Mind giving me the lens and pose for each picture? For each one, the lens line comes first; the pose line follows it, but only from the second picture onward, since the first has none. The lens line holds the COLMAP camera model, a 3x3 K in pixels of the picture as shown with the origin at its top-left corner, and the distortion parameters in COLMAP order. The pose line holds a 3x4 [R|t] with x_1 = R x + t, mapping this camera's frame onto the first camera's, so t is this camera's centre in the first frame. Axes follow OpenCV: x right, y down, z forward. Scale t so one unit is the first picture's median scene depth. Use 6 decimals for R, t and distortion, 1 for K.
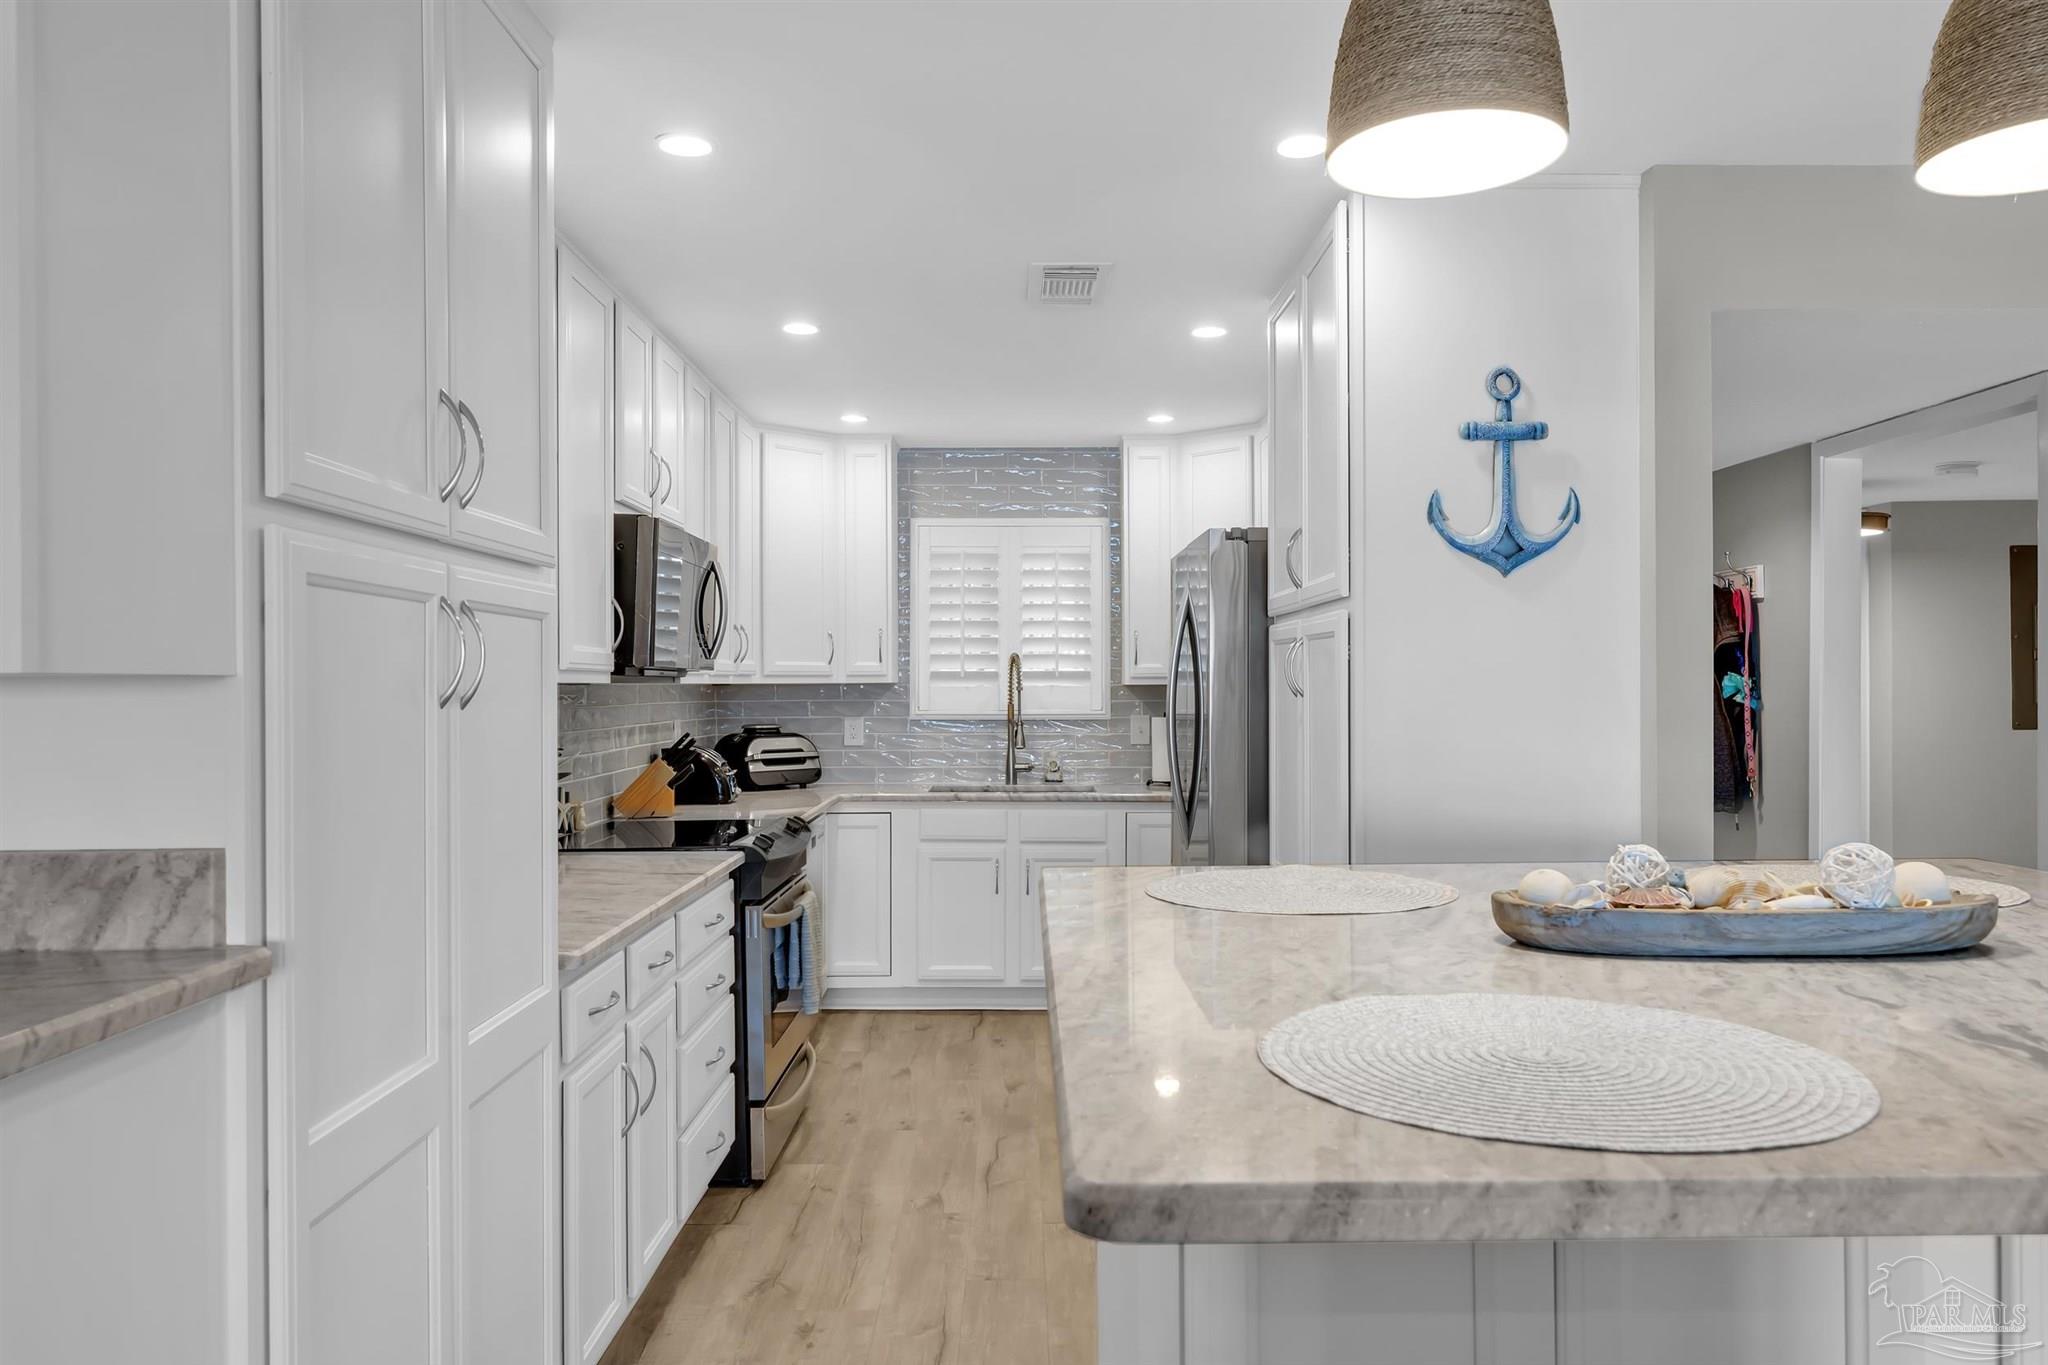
lens RADIAL K [[1378.3, 0, 1024.0], [0, 1378.3, 682.5], [0, 0, 1]] dist [0.012080, 0.001784]
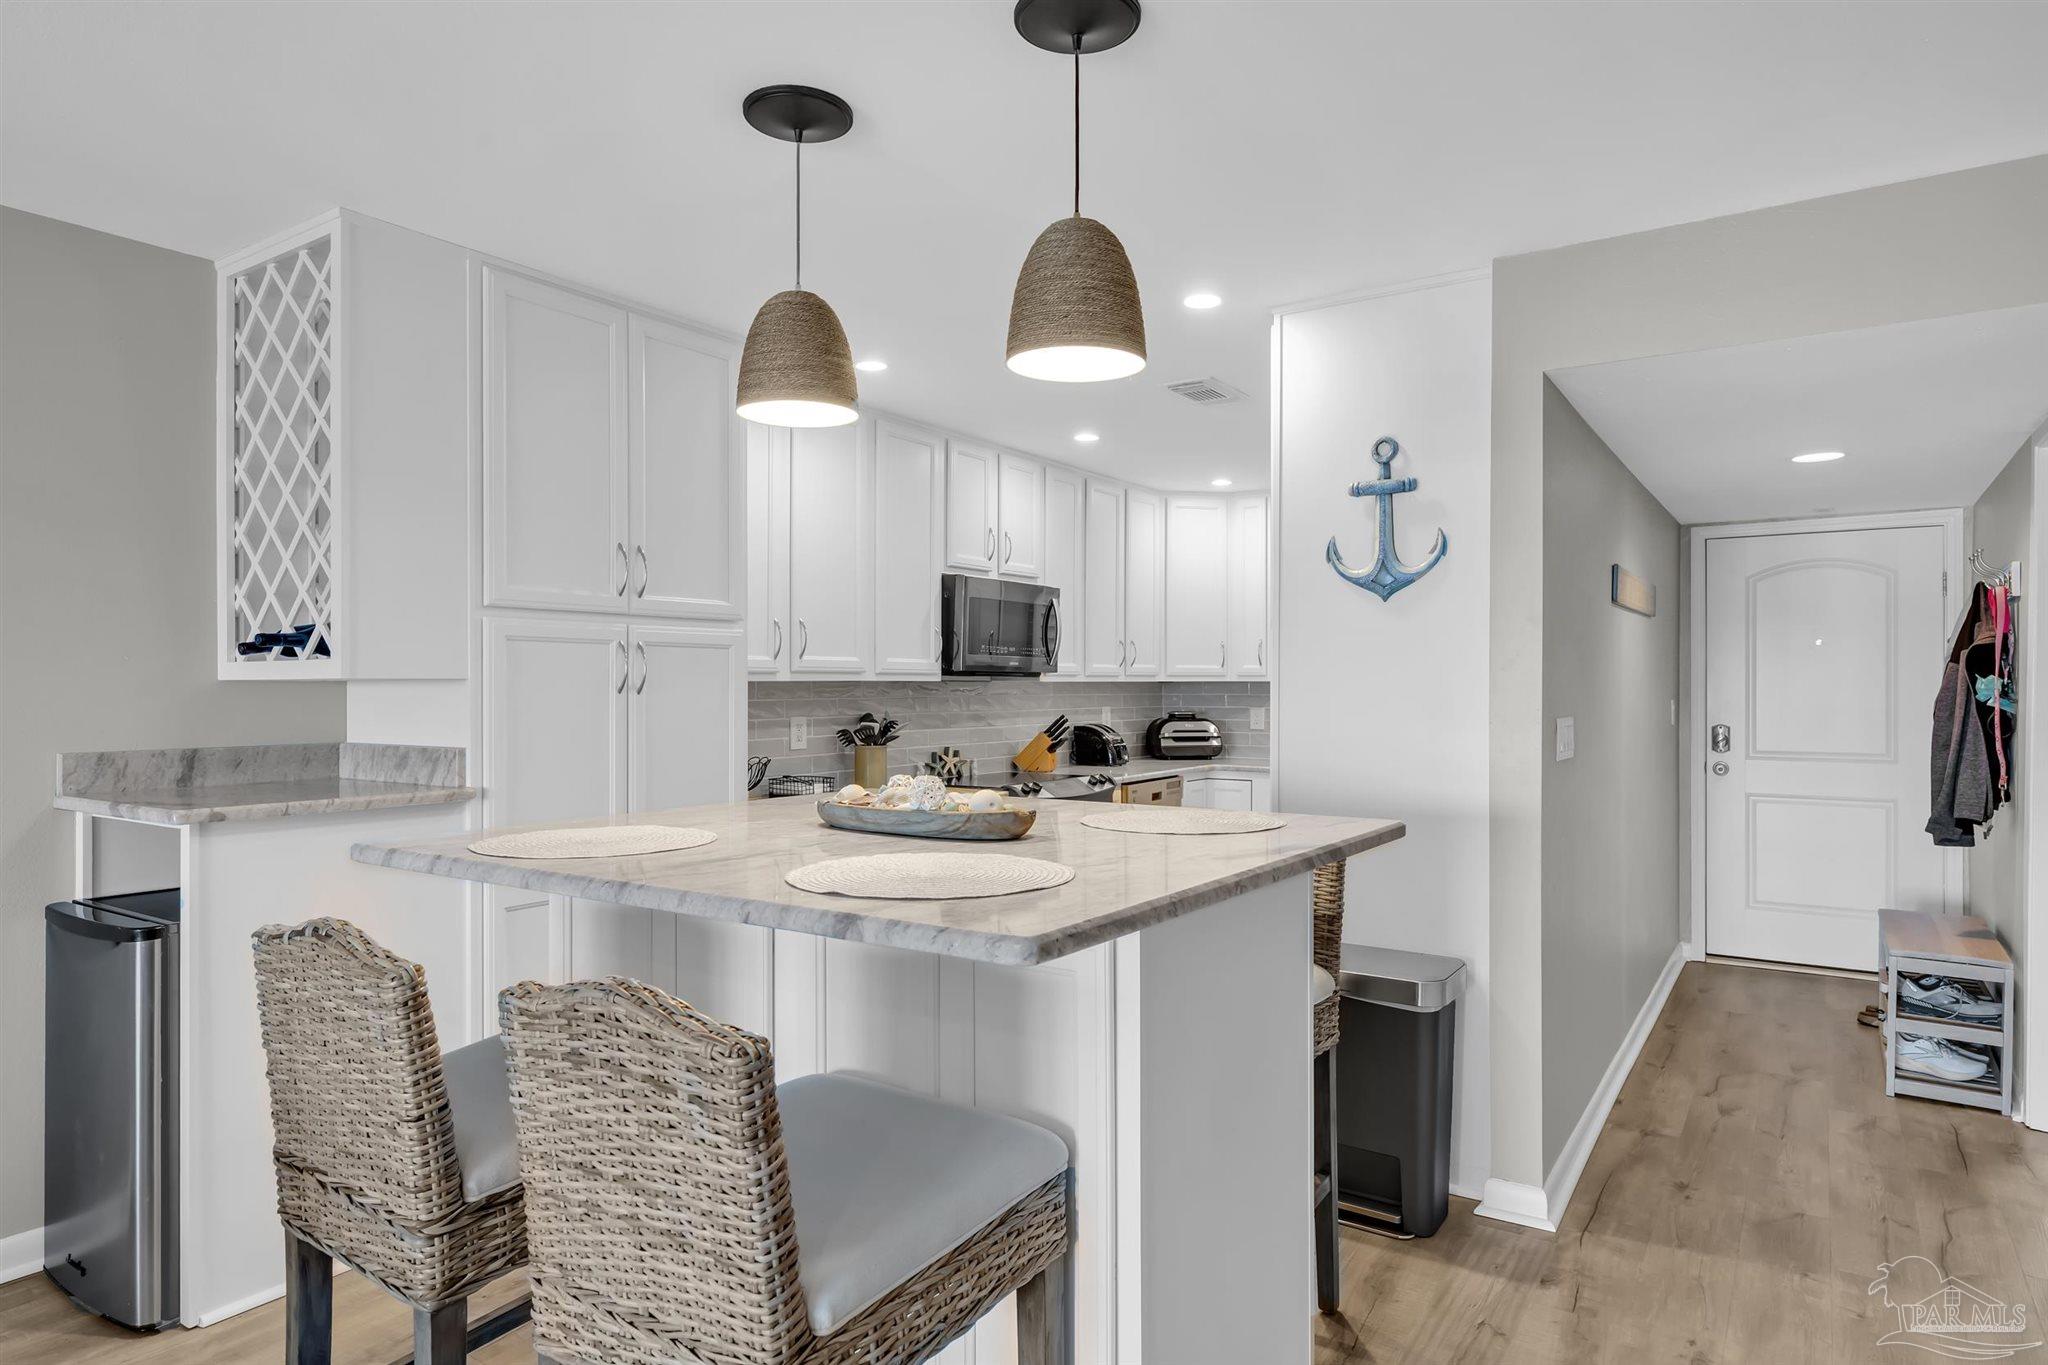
lens RADIAL K [[1174.7, 0, 1024.0], [0, 1174.7, 682.5], [0, 0, 1]] dist [0.004734, 0.000318]
pose [[0.822165, 0.005625, -0.569222, 0.690815], [-0.003863, 0.999983, 0.004301, -0.005179], [0.569236, -0.001337, 0.822173, -0.079187]]
